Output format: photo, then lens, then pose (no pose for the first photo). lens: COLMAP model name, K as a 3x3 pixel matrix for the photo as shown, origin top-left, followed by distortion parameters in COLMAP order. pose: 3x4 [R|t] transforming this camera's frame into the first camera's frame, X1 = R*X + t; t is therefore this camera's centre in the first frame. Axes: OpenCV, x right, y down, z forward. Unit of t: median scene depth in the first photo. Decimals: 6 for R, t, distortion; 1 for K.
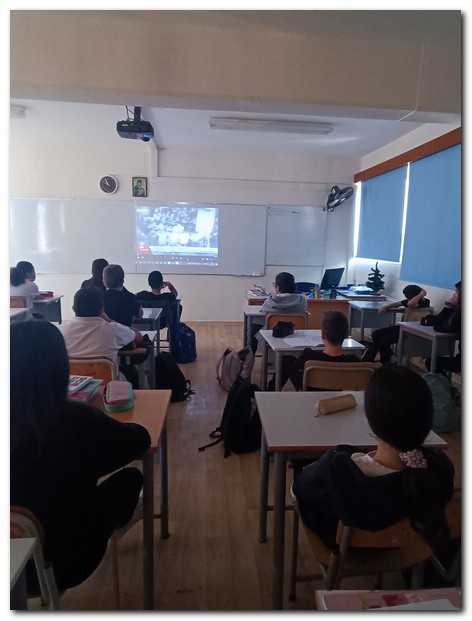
lens RADIAL K [[406.8, 0, 236.8], [0, 406.8, 305.8], [0, 0, 1]] dist [-0.002258, 0.004177]
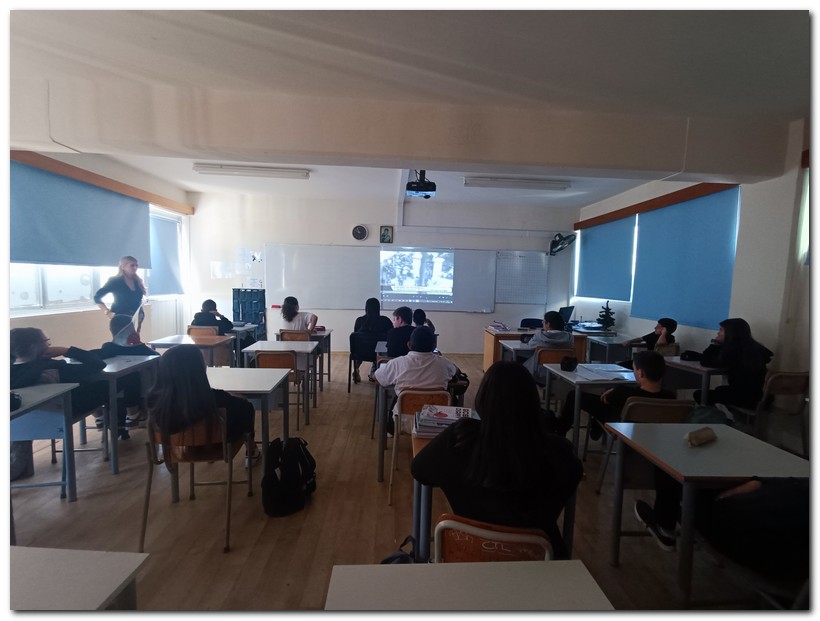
lens RADIAL K [[365.7, 0, 411.7], [0, 365.7, 306.7], [0, 0, 1]] dist [-0.001624, 0.001171]
pose [[0.999466, 0.004760, -0.032326, -0.155320], [-0.007407, 0.996583, -0.082267, -0.005951], [0.031824, 0.082462, 0.996086, -0.011583]]
